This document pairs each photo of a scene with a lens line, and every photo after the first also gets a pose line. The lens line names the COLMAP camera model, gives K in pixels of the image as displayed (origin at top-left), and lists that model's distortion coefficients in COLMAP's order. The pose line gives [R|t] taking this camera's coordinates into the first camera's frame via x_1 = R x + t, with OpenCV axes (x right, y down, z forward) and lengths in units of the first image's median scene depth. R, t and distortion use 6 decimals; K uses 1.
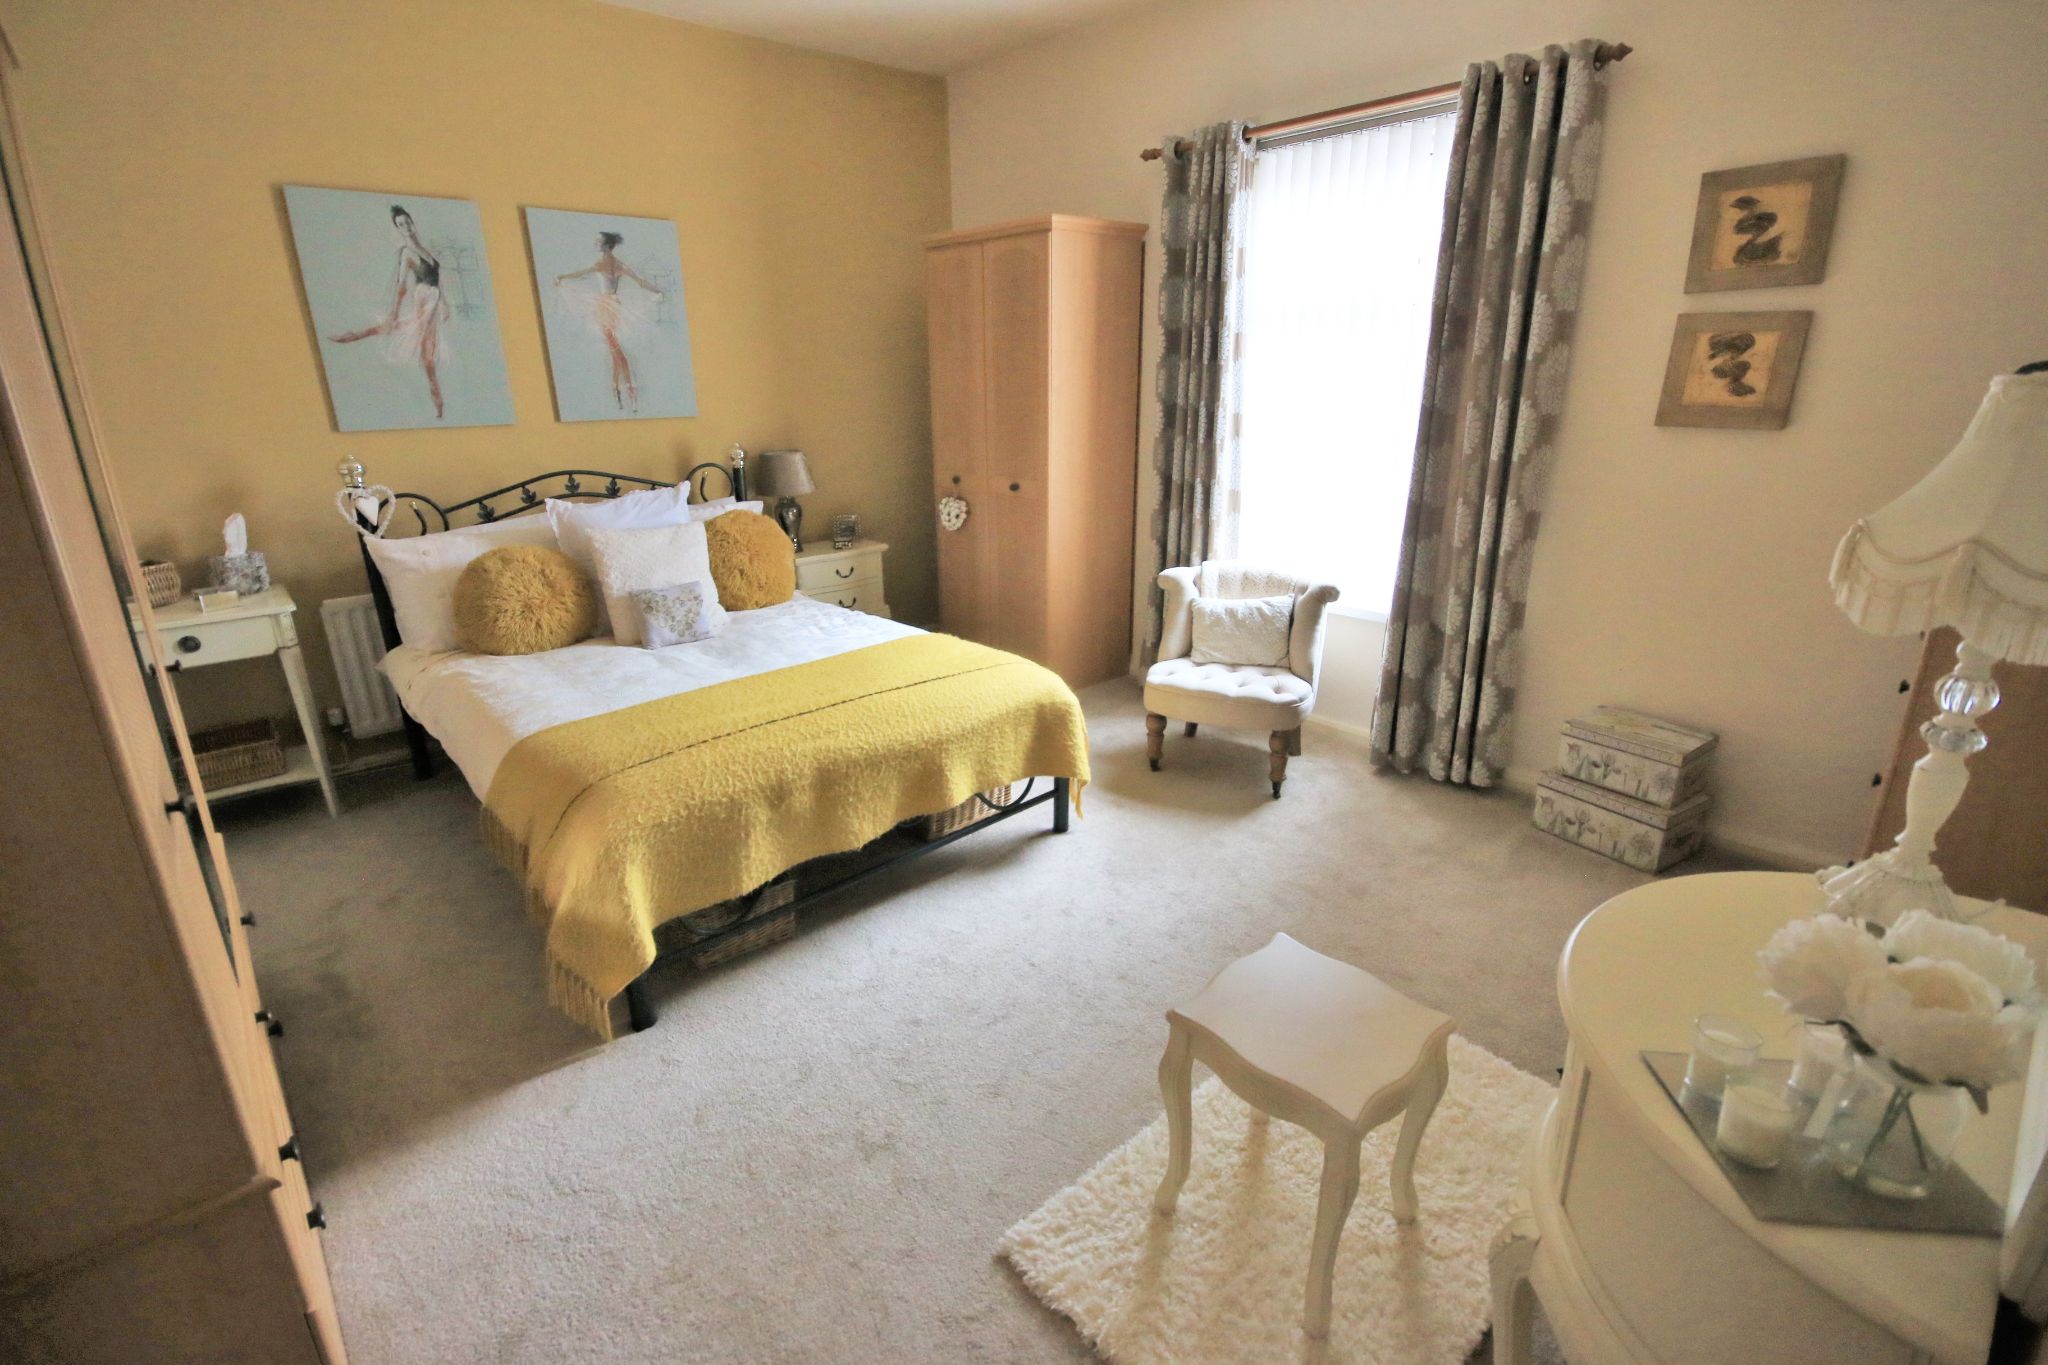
lens RADIAL K [[938.0, 0, 1018.1], [0, 938.0, 683.0], [0, 0, 1]] dist [-0.000468, -0.000814]
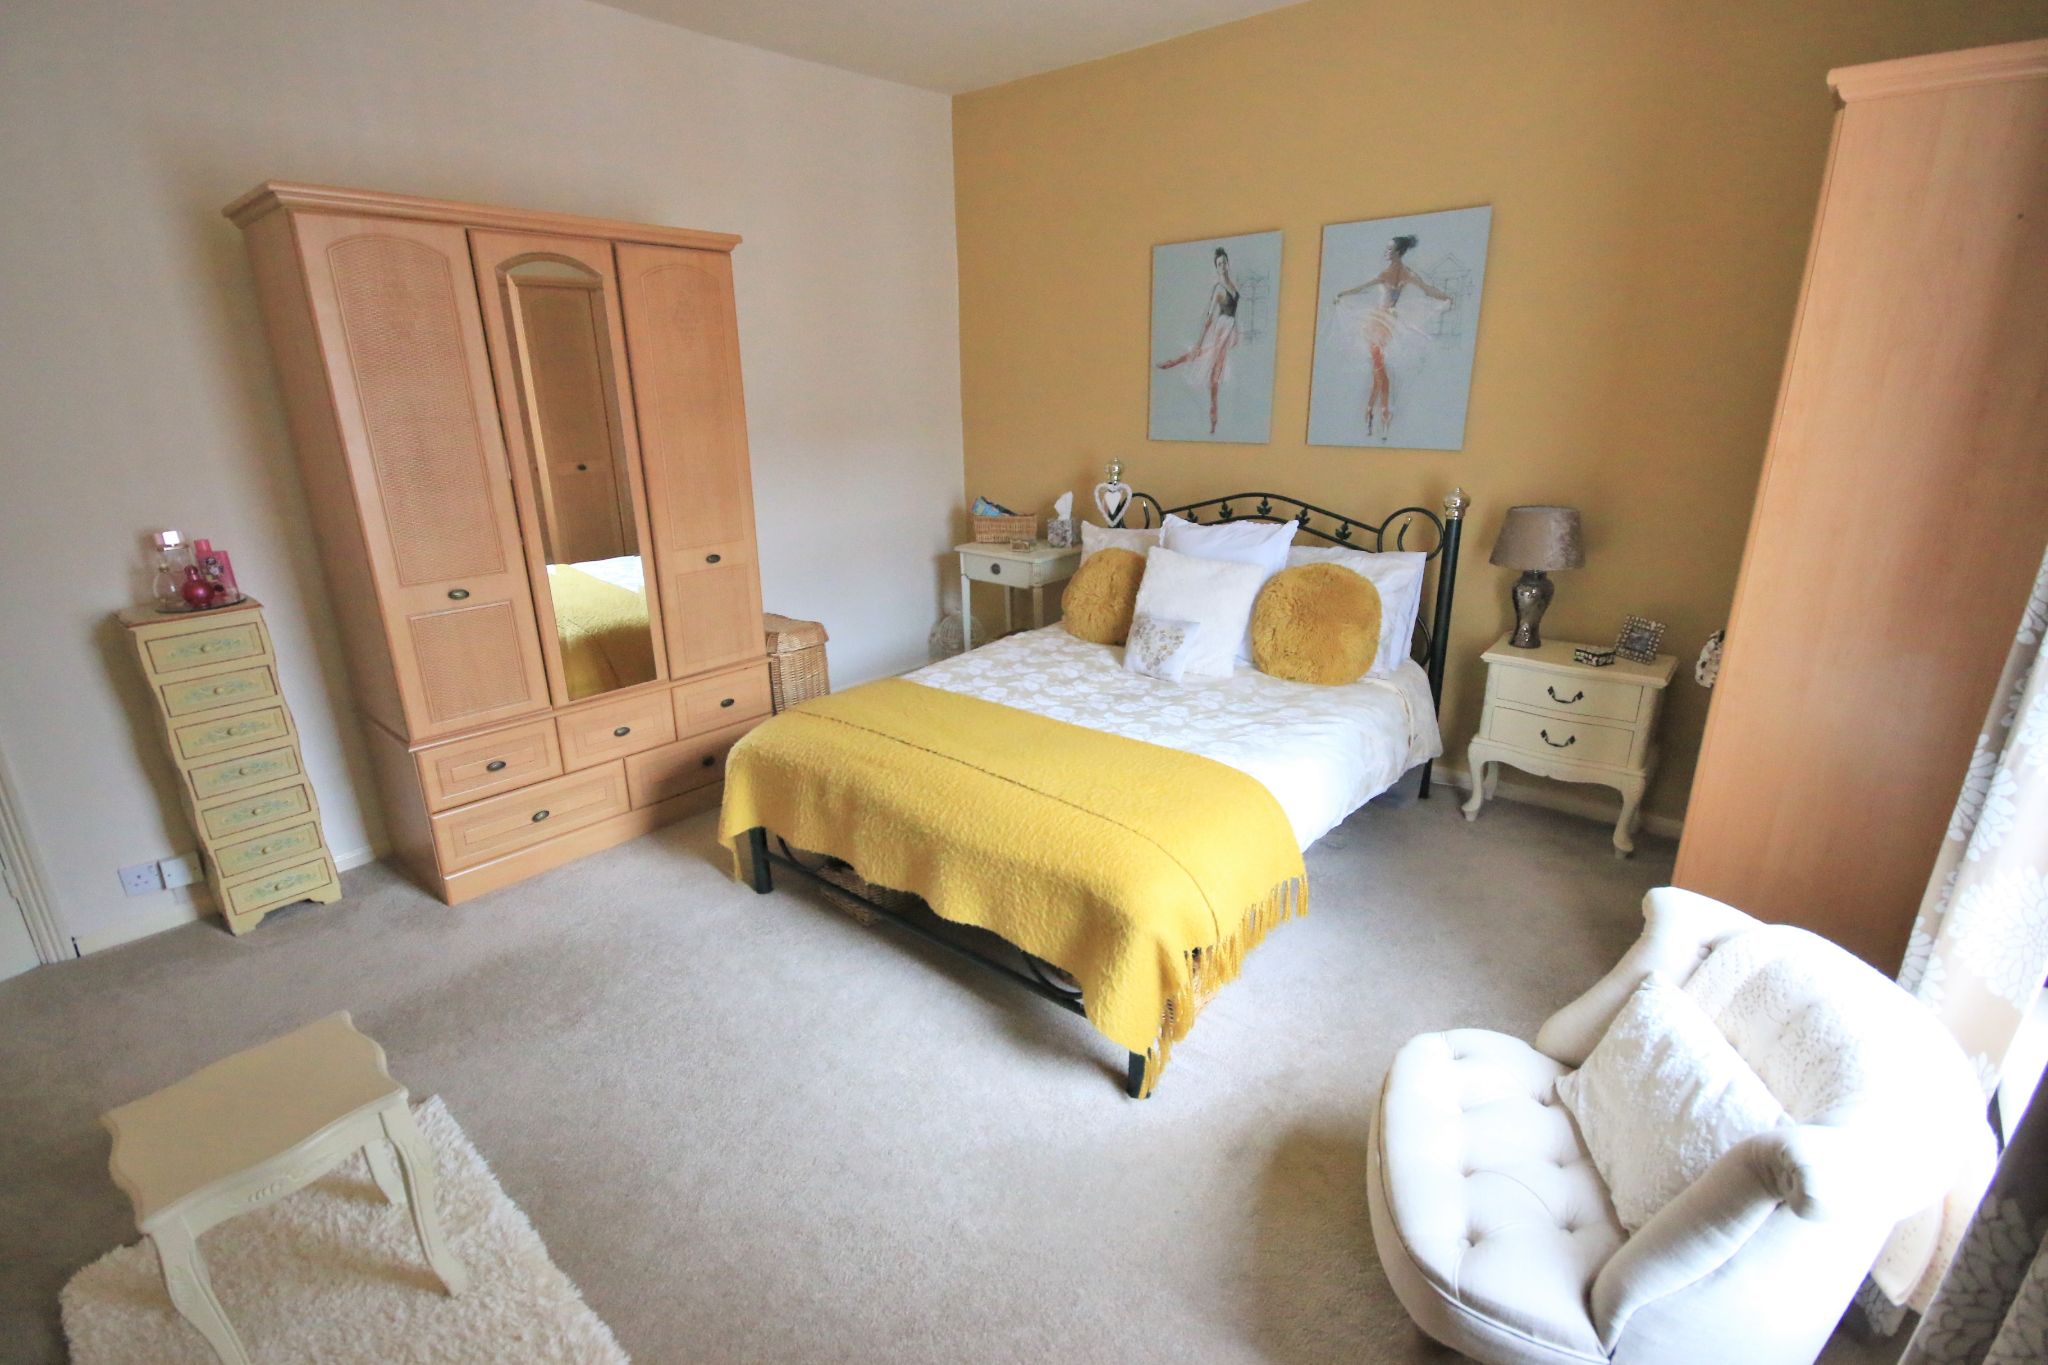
lens RADIAL K [[938.0, 0, 1018.1], [0, 938.0, 683.0], [0, 0, 1]] dist [-0.000468, -0.000814]
pose [[0.117740, 0.311365, -0.942968, 0.517759], [-0.304384, 0.915181, 0.264184, -0.237037], [0.945245, 0.255920, 0.202528, 0.633519]]
